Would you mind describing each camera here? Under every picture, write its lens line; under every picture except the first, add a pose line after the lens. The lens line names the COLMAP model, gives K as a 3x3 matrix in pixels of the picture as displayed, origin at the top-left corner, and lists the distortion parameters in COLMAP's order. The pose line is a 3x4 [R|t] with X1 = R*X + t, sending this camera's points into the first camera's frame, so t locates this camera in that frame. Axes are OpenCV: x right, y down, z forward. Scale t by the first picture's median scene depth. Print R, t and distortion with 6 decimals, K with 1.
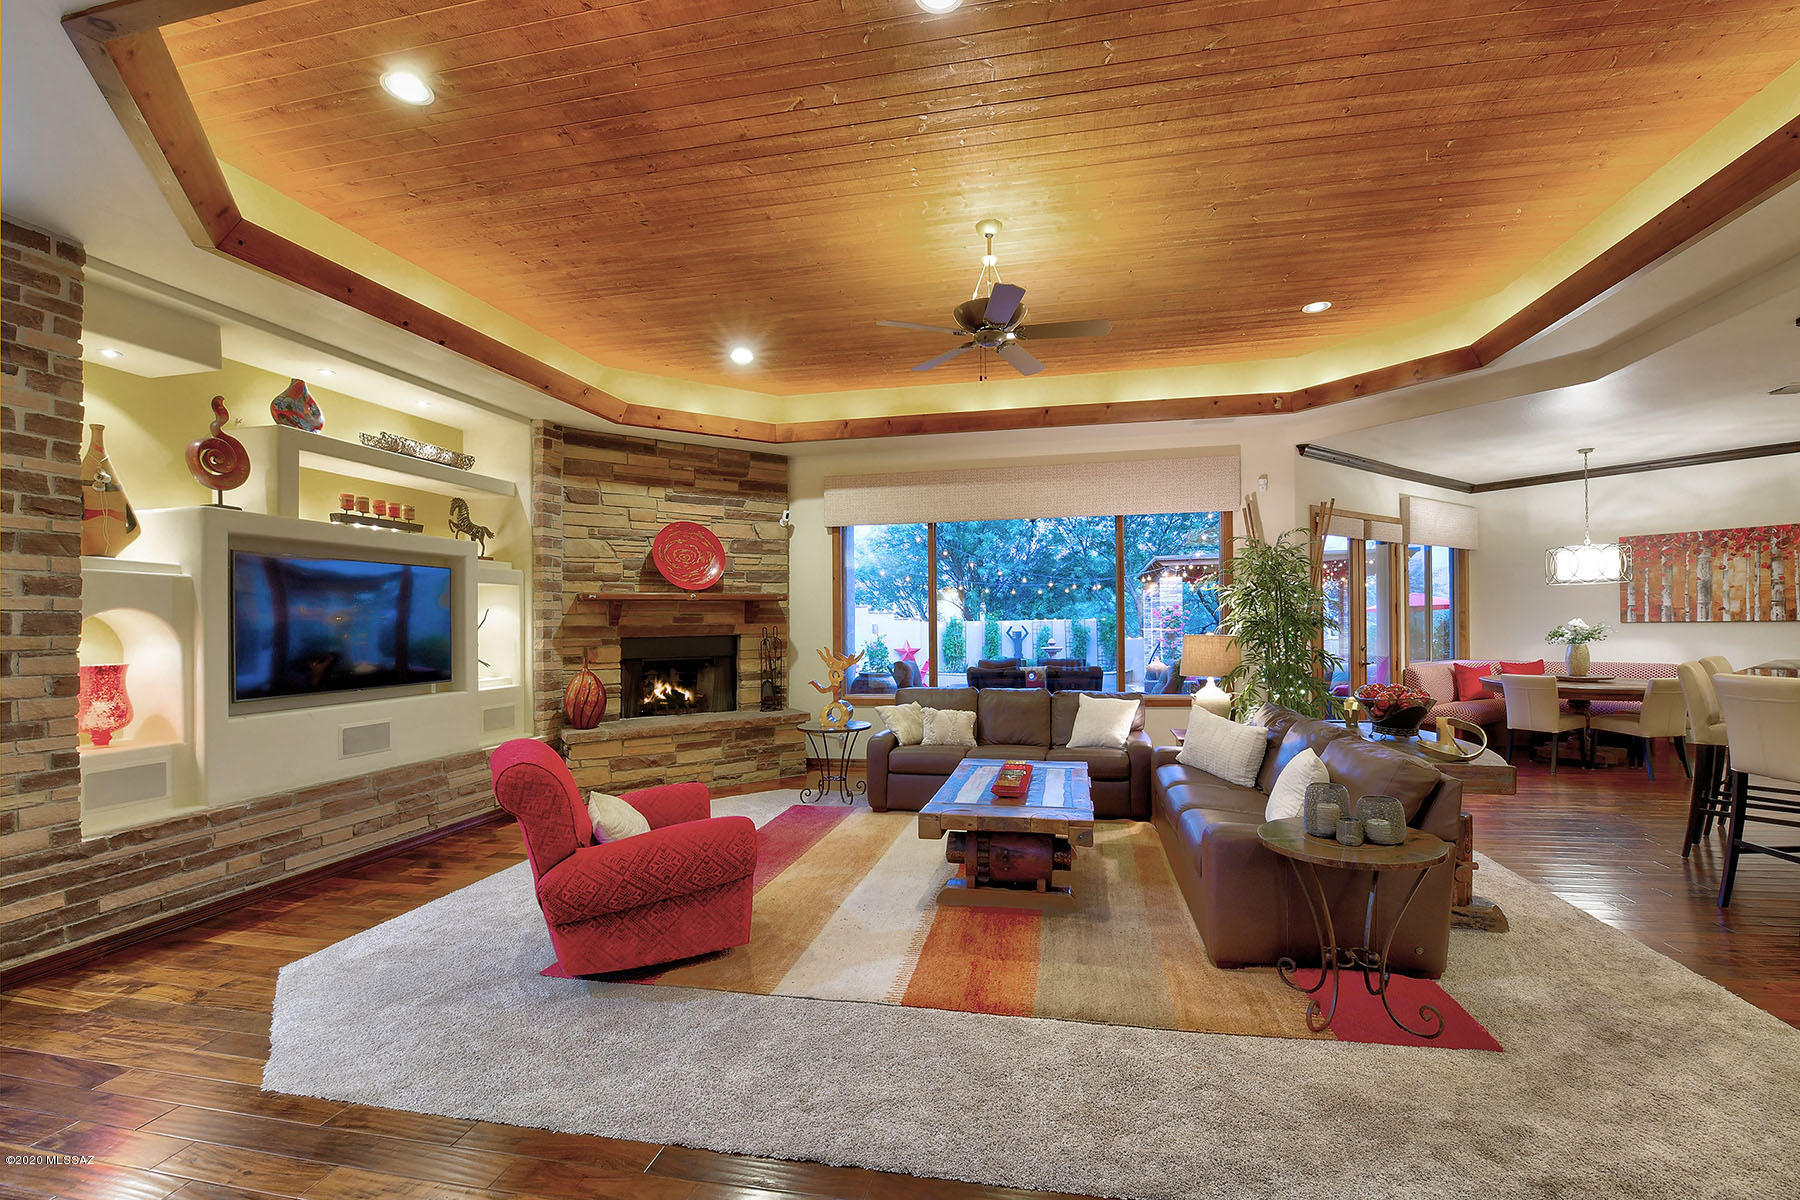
lens RADIAL K [[778.3, 0, 908.9], [0, 778.3, 619.5], [0, 0, 1]] dist [-0.014450, -0.000586]
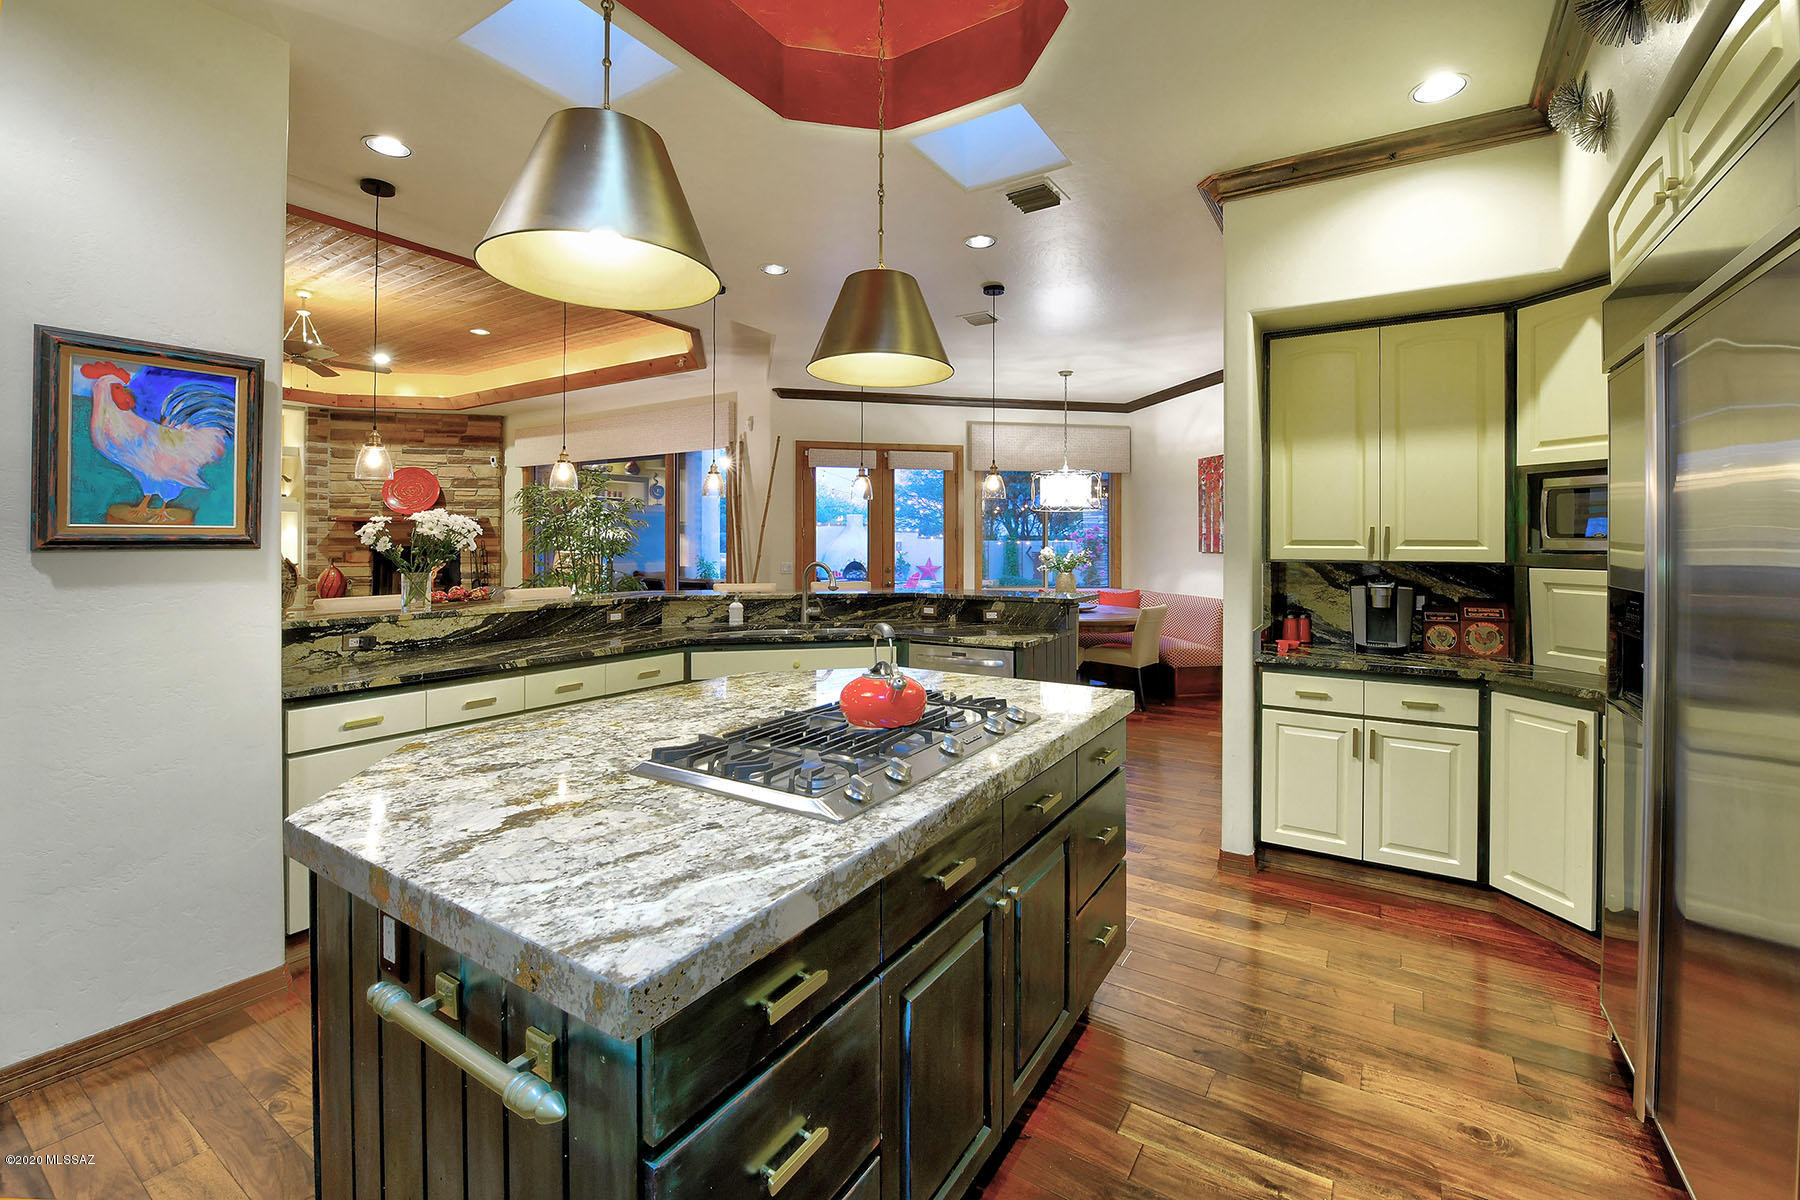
lens RADIAL K [[778.3, 0, 888.0], [0, 778.3, 533.0], [0, 0, 1]] dist [-0.014450, -0.000586]
pose [[0.920836, 0.013814, -0.389705, 1.087665], [-0.013653, 0.999902, 0.003183, -0.019183], [0.389711, 0.002389, 0.920934, 0.011112]]
